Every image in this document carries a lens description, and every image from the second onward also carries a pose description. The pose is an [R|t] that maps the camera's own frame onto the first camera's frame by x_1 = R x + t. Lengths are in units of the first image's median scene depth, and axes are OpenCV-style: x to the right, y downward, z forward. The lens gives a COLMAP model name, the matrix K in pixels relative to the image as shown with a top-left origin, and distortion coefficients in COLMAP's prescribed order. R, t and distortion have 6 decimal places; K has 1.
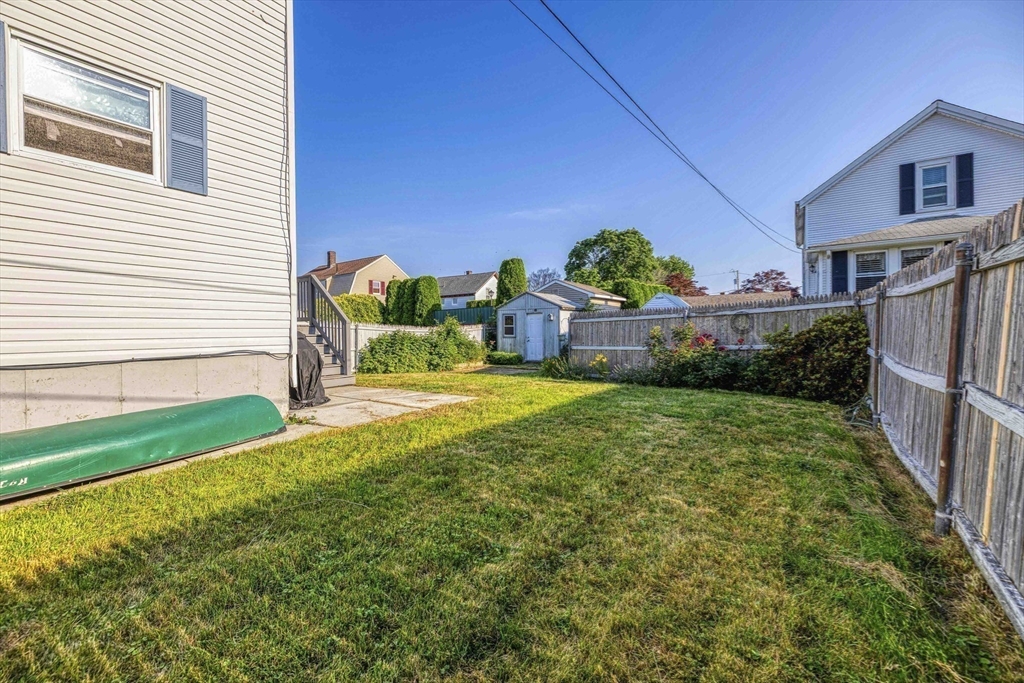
lens RADIAL K [[429.5, 0, 508.8], [0, 429.5, 335.1], [0, 0, 1]] dist [0.001832, -0.000112]
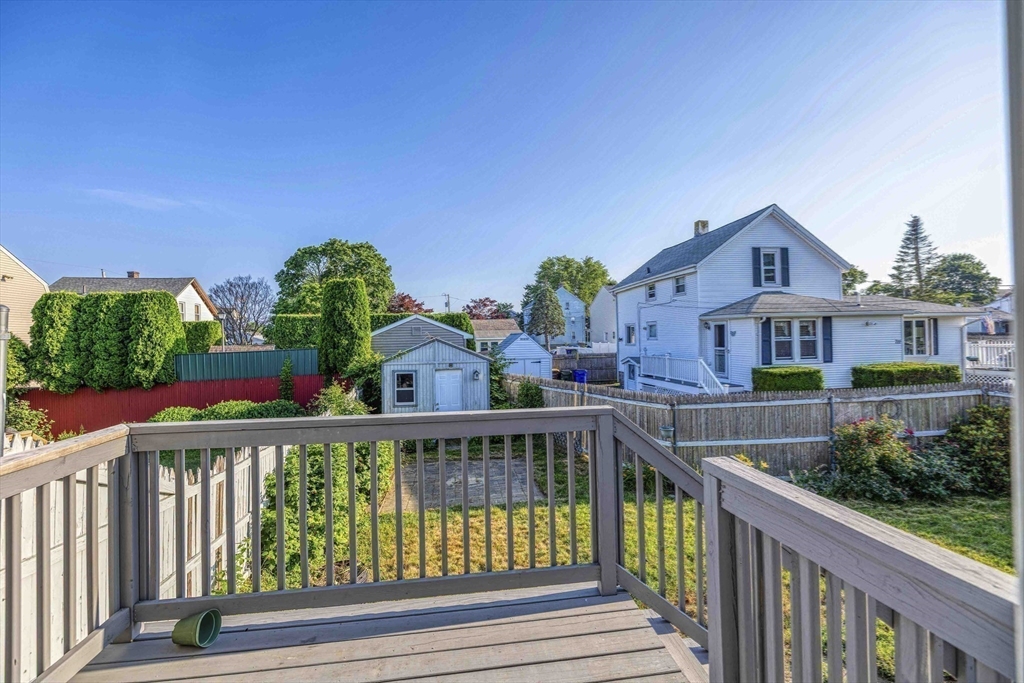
lens RADIAL K [[429.5, 0, 508.8], [0, 429.5, 335.1], [0, 0, 1]] dist [0.001832, -0.000112]
pose [[0.727240, 0.000137, 0.686383, -0.282999], [0.017642, 0.999666, -0.018891, -0.074078], [-0.686157, 0.025847, 0.726994, 0.339689]]
